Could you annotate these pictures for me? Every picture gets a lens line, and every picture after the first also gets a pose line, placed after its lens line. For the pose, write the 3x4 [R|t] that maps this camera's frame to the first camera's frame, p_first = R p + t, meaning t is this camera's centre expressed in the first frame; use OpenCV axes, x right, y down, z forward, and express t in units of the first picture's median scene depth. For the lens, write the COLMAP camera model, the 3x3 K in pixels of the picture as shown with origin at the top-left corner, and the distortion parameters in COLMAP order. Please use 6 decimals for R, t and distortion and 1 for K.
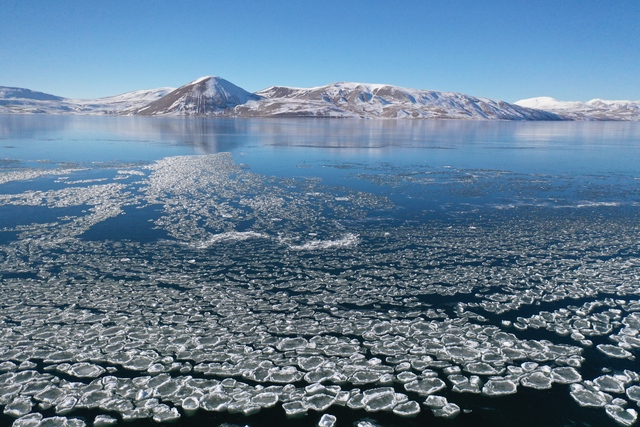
lens RADIAL K [[513.8, 0, 318.9], [0, 513.8, 212.2], [0, 0, 1]] dist [0.003655, 0.005029]
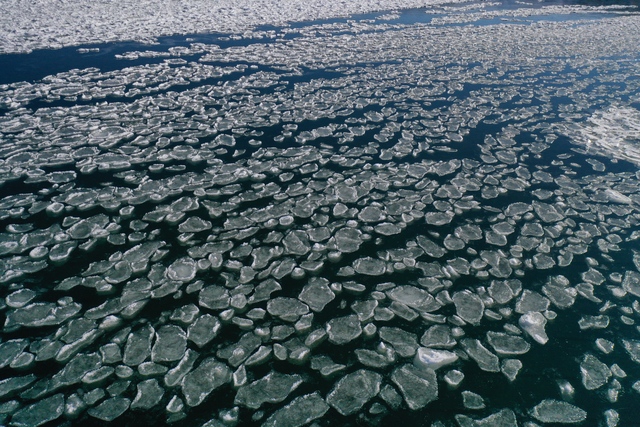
lens RADIAL K [[513.8, 0, 317.1], [0, 513.8, 212.2], [0, 0, 1]] dist [0.003655, 0.005029]
pose [[-0.898327, 0.177431, -0.401905, 0.659695], [-0.108920, 0.796307, 0.595005, -0.185444], [0.425612, 0.578285, -0.696018, 1.784274]]
